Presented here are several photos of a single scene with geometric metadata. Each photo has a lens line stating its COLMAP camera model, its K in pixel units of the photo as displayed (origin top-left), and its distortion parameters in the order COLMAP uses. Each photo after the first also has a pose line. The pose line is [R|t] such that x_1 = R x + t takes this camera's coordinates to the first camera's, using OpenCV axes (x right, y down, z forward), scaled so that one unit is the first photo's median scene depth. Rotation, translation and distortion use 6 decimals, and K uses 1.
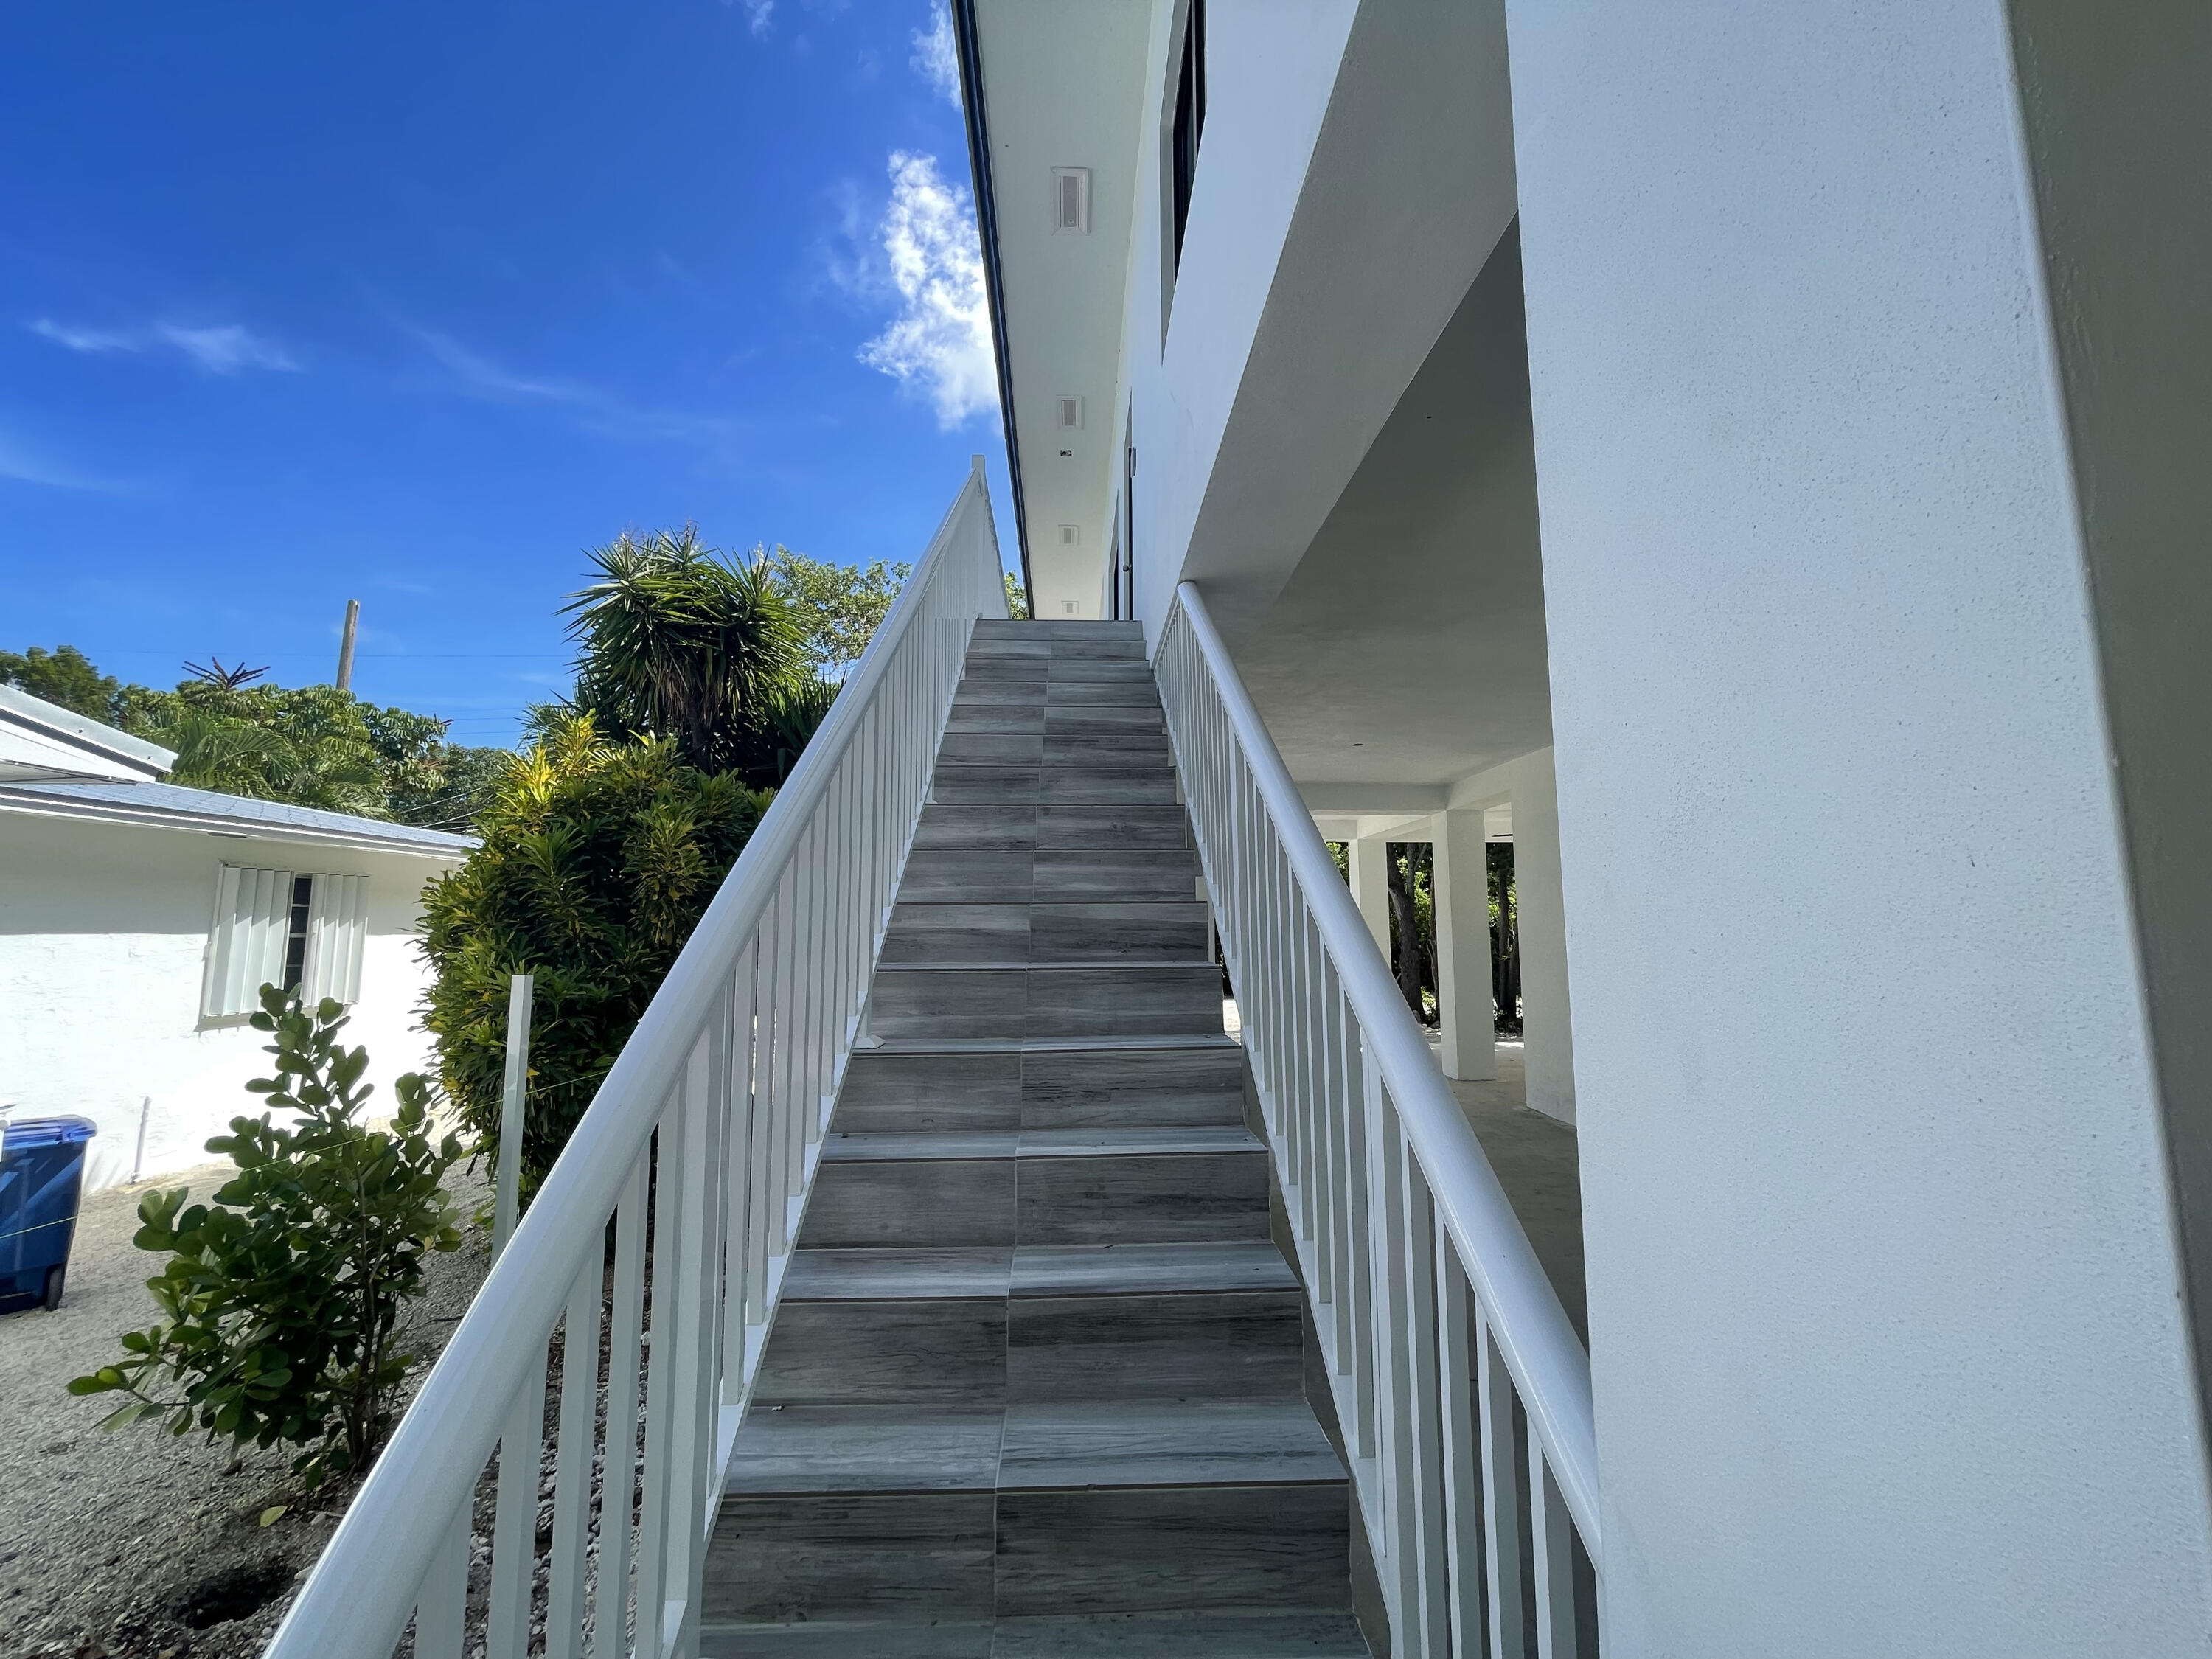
lens RADIAL K [[894.2, 0, 1104.1], [0, 894.2, 831.9], [0, 0, 1]] dist [-0.000884, 0.000141]
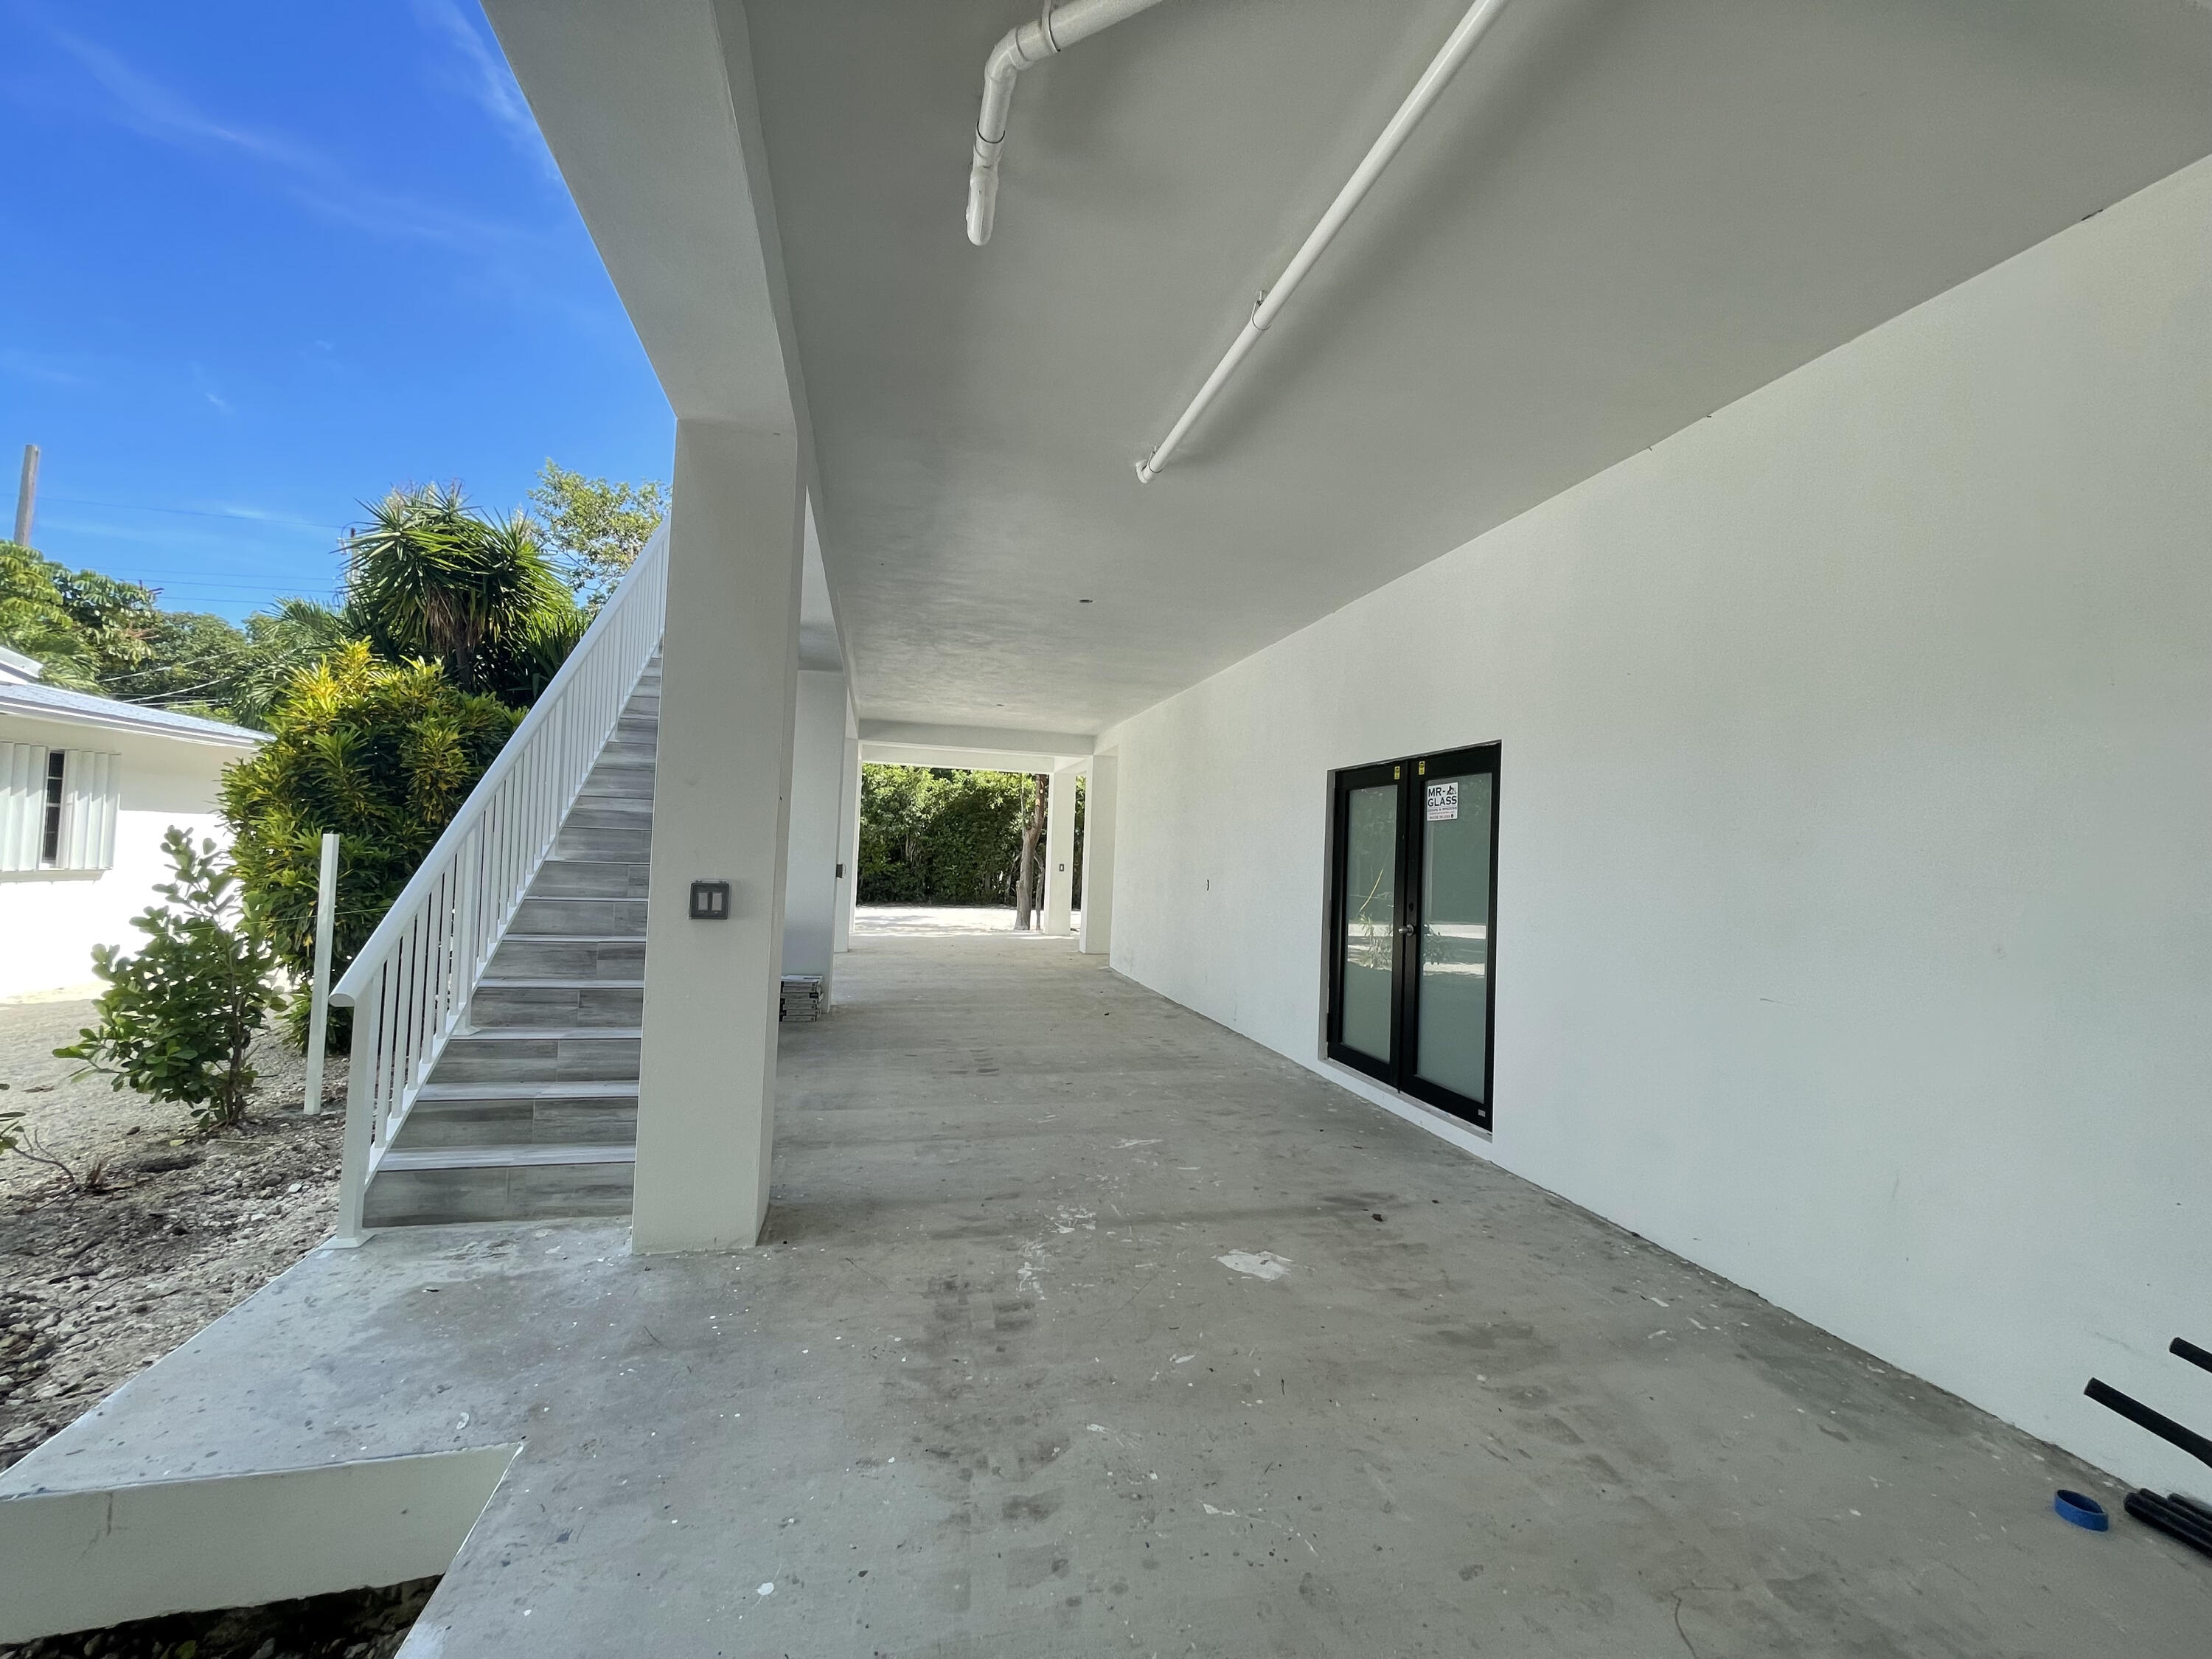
lens RADIAL K [[894.2, 0, 1100.8], [0, 894.2, 824.8], [0, 0, 1]] dist [-0.000884, 0.000141]
pose [[0.978617, 0.045457, 0.200606, 0.229454], [-0.061274, 0.995422, 0.073352, -0.032564], [-0.196353, -0.084075, 0.976922, -0.530442]]
